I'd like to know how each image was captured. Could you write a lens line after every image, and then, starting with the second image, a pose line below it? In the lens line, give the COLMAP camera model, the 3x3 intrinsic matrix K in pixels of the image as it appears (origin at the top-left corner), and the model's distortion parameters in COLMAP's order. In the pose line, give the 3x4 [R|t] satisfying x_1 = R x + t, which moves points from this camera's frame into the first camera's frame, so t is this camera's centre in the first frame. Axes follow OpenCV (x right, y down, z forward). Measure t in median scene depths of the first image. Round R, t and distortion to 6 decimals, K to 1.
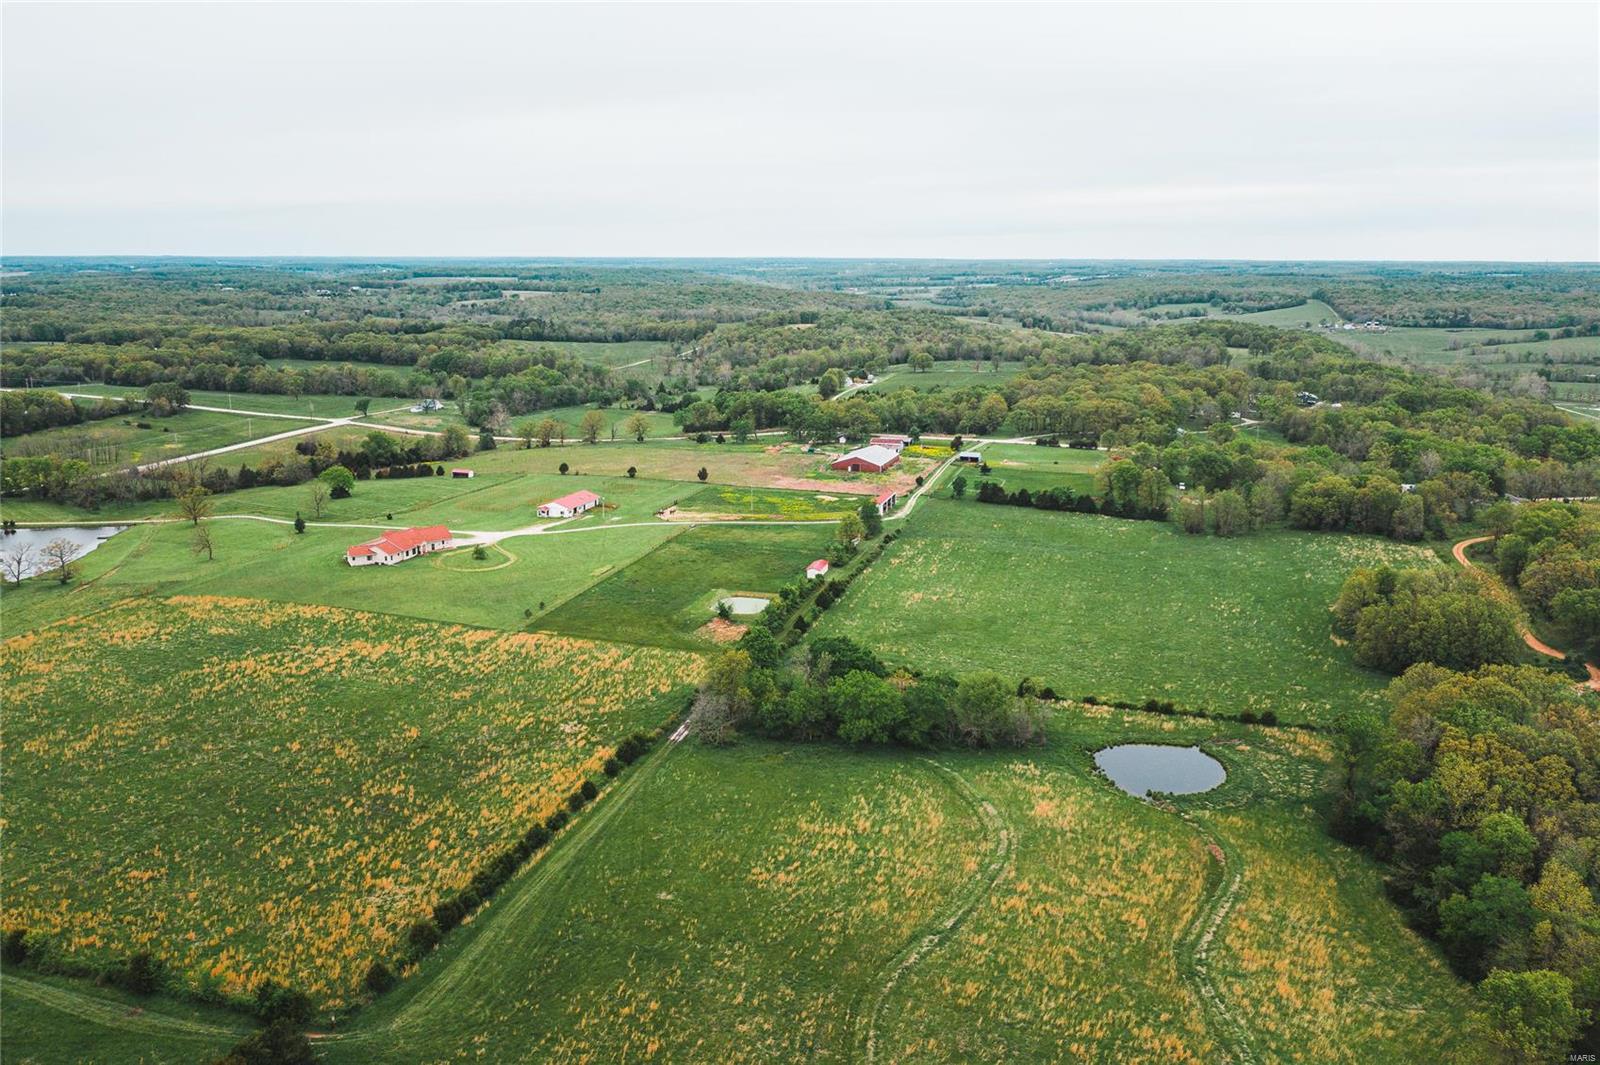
lens RADIAL K [[1290.0, 0, 800.0], [0, 1290.0, 532.5], [0, 0, 1]] dist [-0.024819, 0.001099]
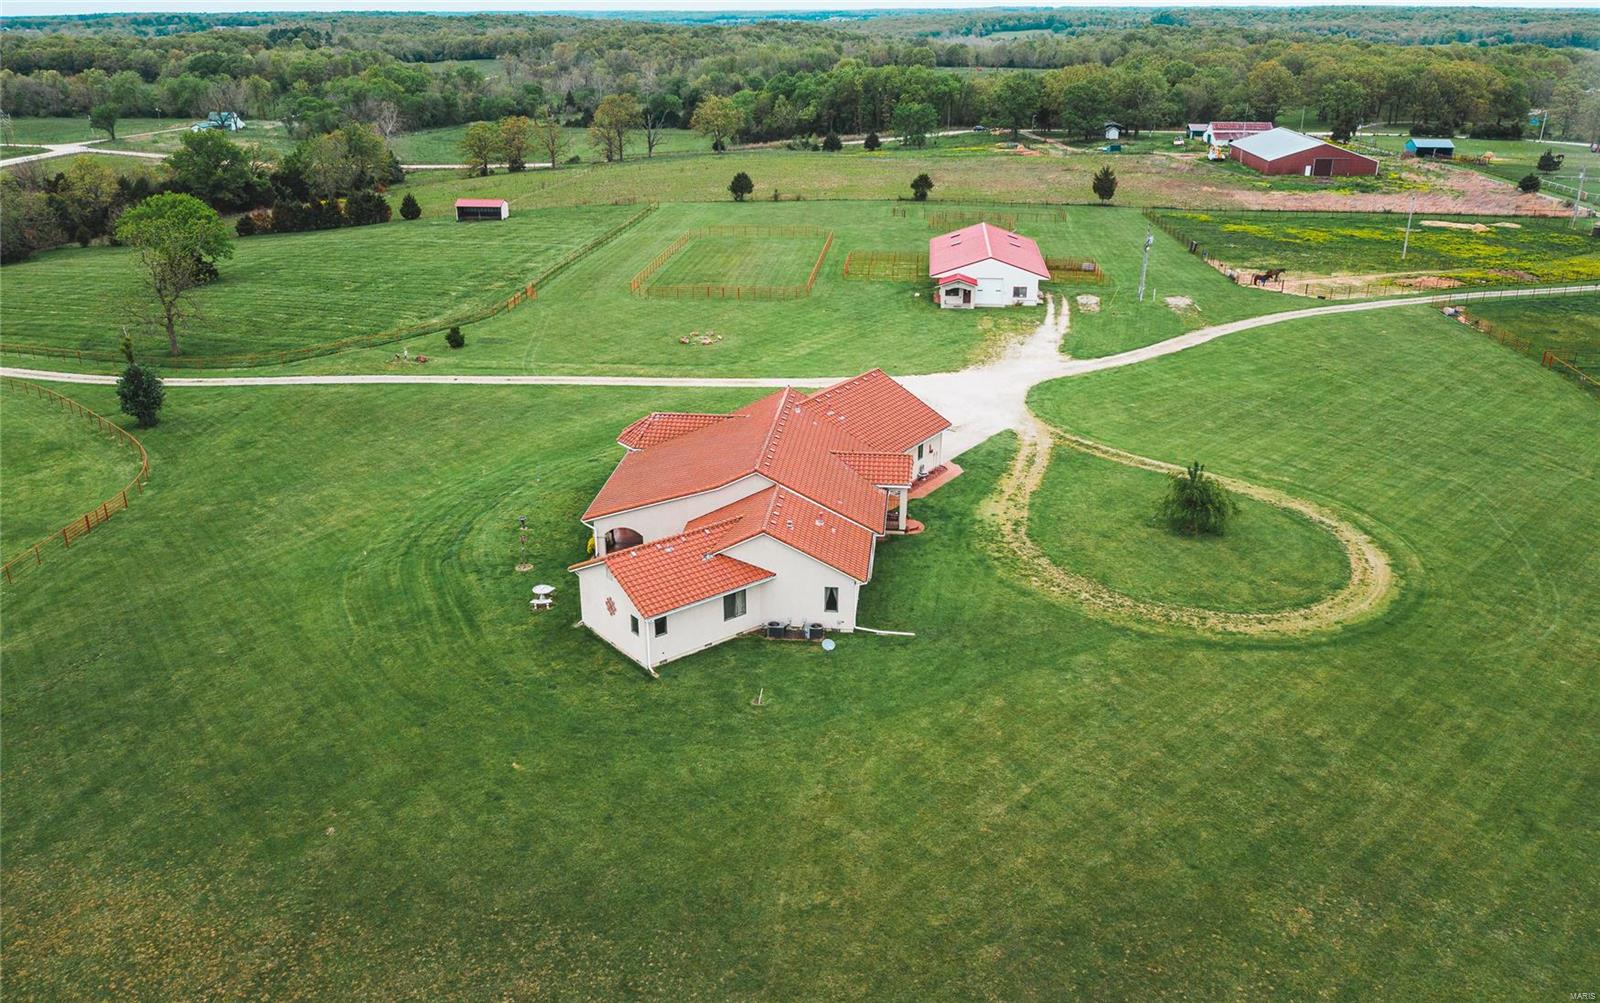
lens RADIAL K [[1247.5, 0, 800.0], [0, 1247.5, 501.5], [0, 0, 1]] dist [-0.013457, -0.007867]
pose [[0.974658, -0.086538, 0.206283, -0.228500], [0.052831, 0.985104, 0.163645, -0.013046], [-0.217372, -0.148599, 0.964711, 0.532006]]
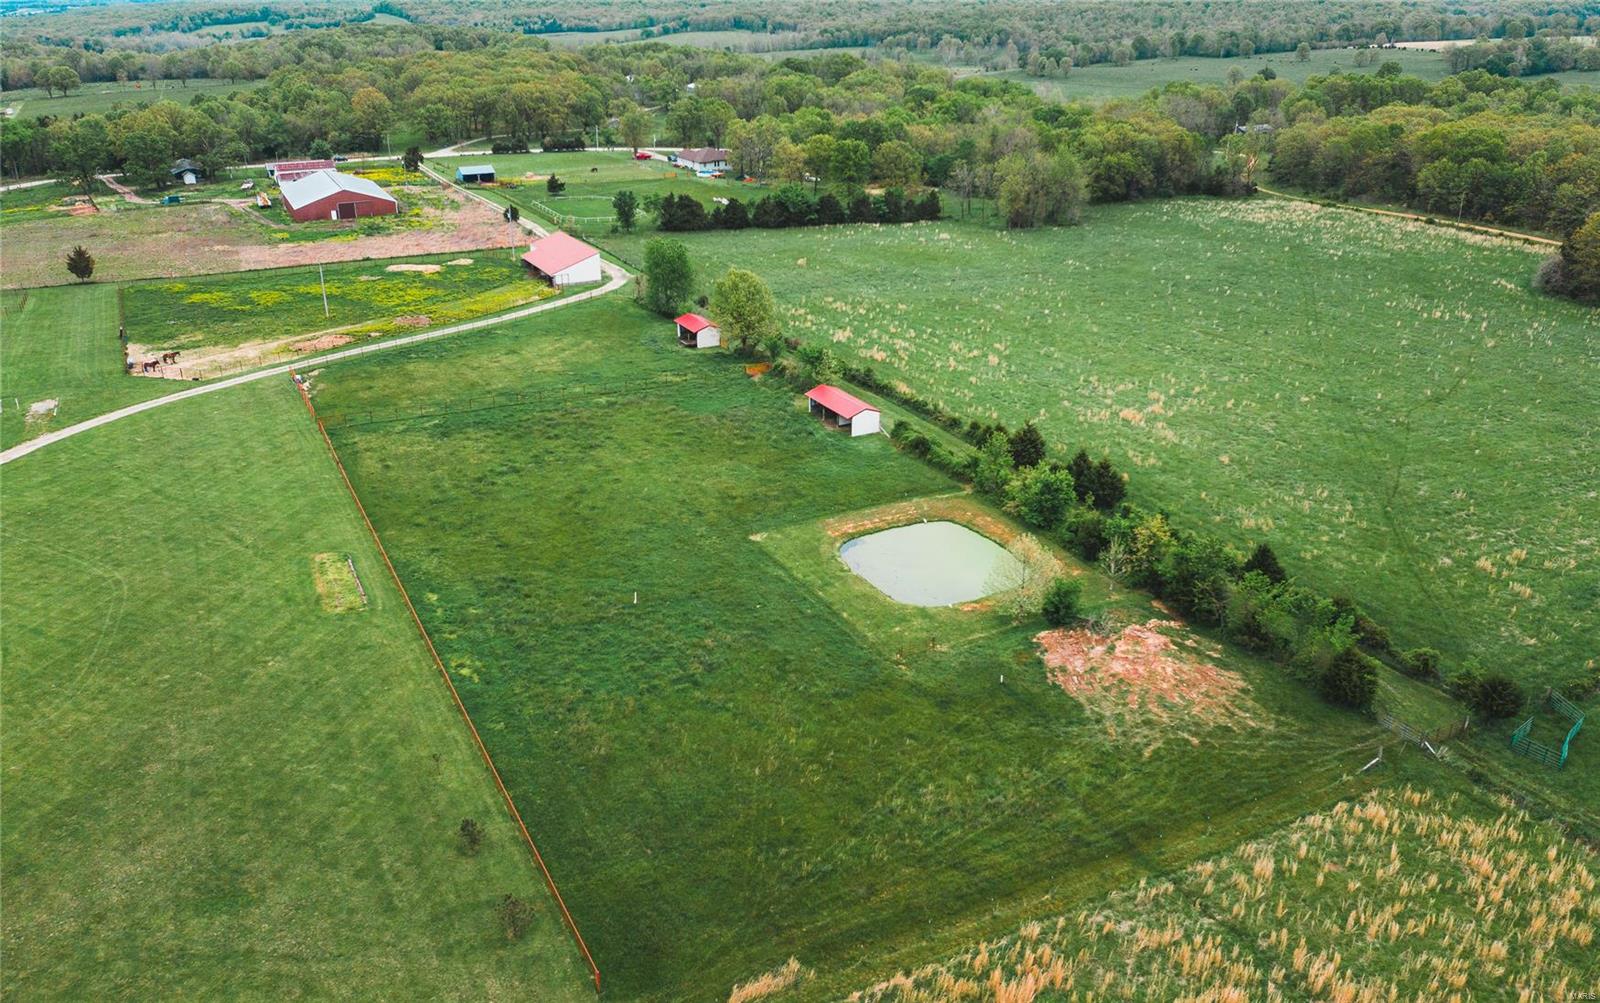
lens RADIAL K [[1247.5, 0, 800.0], [0, 1247.5, 501.5], [0, 0, 1]] dist [-0.013457, -0.007867]
pose [[0.719098, -0.273989, 0.638614, -0.162280], [0.158634, 0.959448, 0.233012, -0.023700], [-0.676560, -0.066252, 0.733401, 0.460090]]
